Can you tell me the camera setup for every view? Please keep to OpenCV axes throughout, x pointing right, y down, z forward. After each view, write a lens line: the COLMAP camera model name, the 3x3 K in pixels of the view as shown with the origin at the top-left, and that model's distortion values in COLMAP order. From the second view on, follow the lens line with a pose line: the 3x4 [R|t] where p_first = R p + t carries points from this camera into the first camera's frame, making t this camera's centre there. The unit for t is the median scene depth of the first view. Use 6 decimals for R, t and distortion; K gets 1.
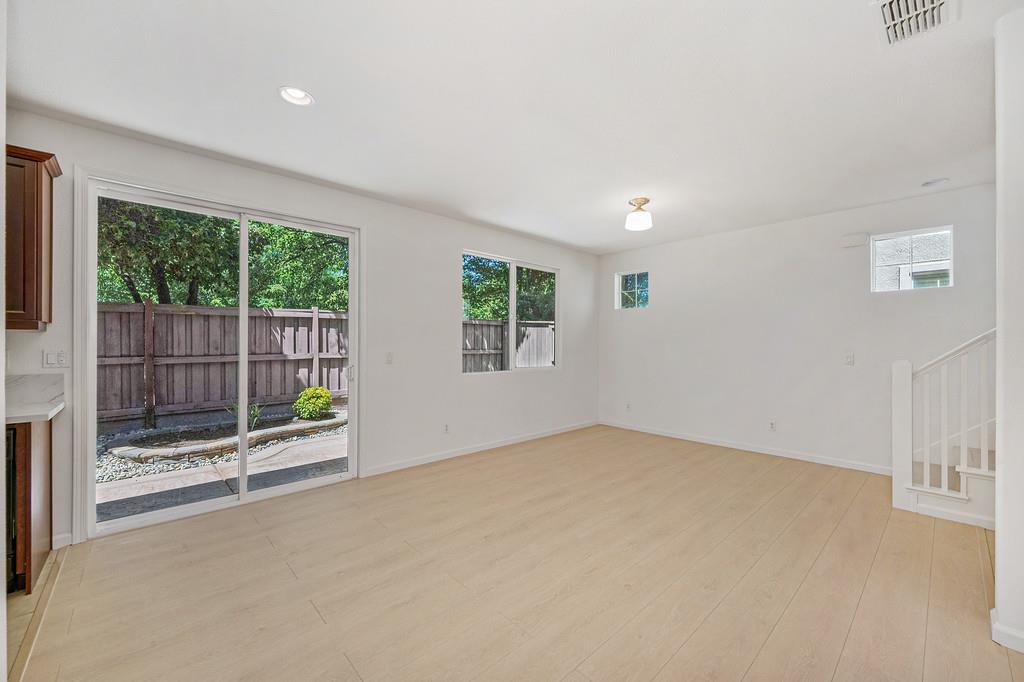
lens RADIAL K [[402.1, 0, 497.4], [0, 402.1, 343.0], [0, 0, 1]] dist [0.000099, 0.000044]
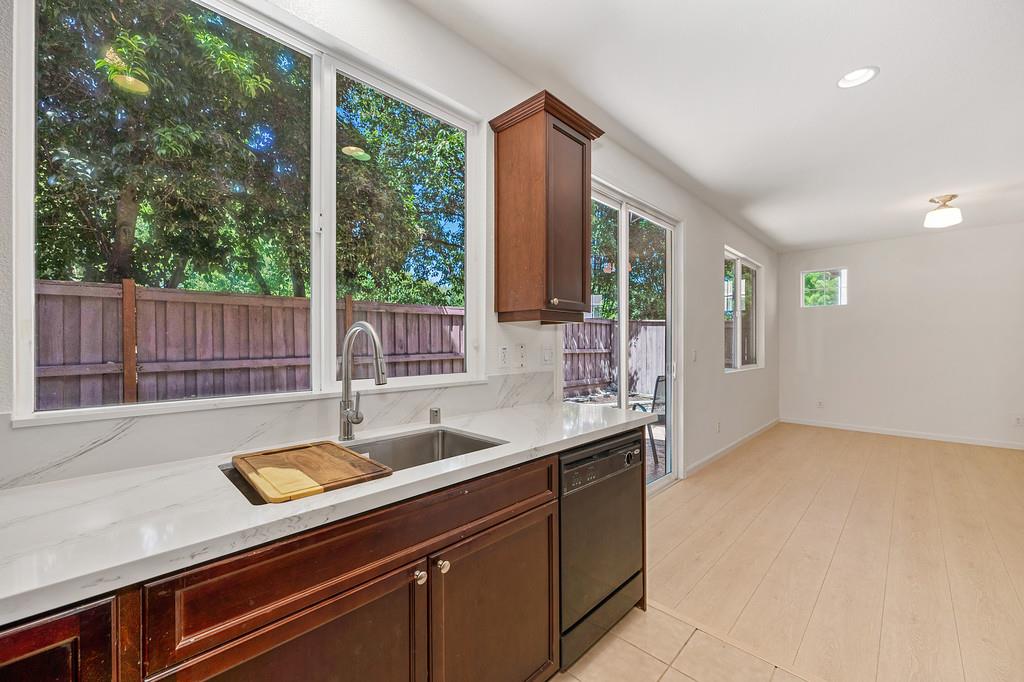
lens RADIAL K [[407.5, 0, 512.0], [0, 407.5, 331.4], [0, 0, 1]] dist [0.001240, 0.000094]
pose [[0.999991, -0.000415, -0.004299, -0.504633], [0.000304, 0.999666, -0.025850, 0.000179], [0.004309, 0.025849, 0.999657, 0.001657]]
